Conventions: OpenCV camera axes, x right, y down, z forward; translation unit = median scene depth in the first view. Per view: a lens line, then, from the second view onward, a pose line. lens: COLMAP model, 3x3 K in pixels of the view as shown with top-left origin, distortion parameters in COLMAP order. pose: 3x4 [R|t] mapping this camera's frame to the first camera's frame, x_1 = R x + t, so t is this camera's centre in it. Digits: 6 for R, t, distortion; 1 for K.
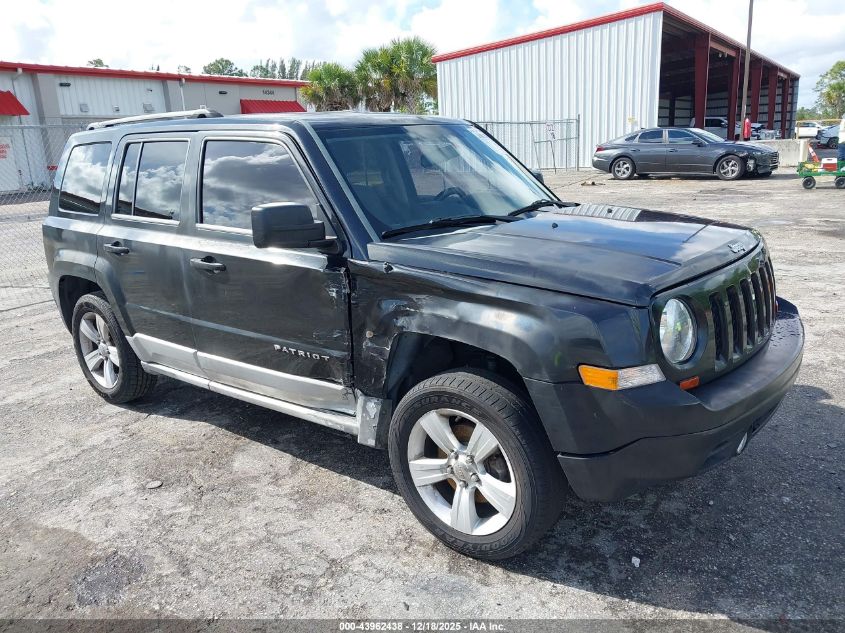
lens RADIAL K [[630.8, 0, 421.7], [0, 630.8, 302.2], [0, 0, 1]] dist [0.028386, -0.031084]
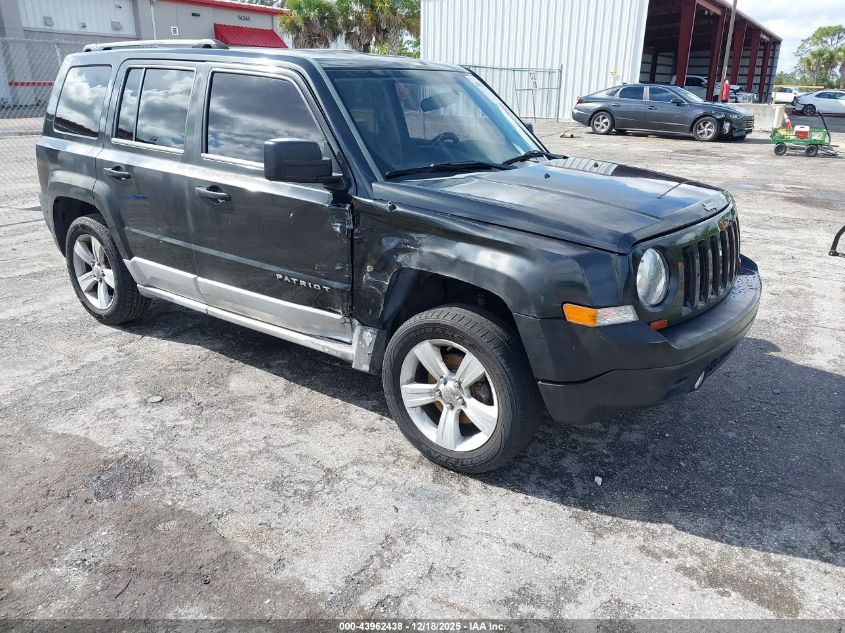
lens RADIAL K [[630.8, 0, 420.6], [0, 630.8, 297.0], [0, 0, 1]] dist [0.028386, -0.031084]
pose [[0.997470, 0.050927, 0.049593, -0.045851], [-0.054684, 0.995484, 0.077593, 0.011363], [-0.045417, -0.080109, 0.995751, -0.077167]]
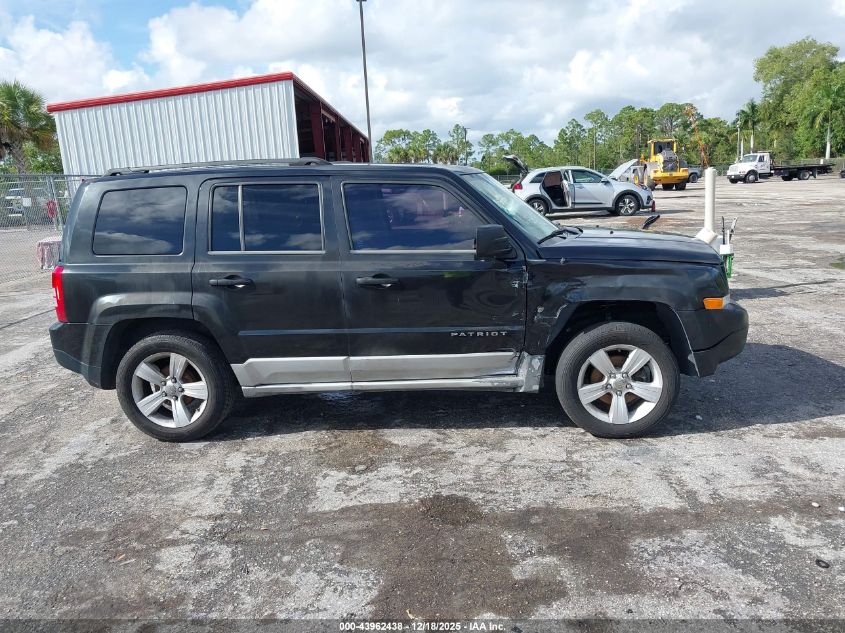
lens RADIAL K [[630.8, 0, 393.1], [0, 630.8, 312.5], [0, 0, 1]] dist [0.028386, -0.031084]
pose [[0.848317, -0.105398, 0.518893, -1.107125], [0.140281, 0.989707, -0.028310, 0.048877], [-0.510568, 0.096807, 0.854370, -0.078568]]
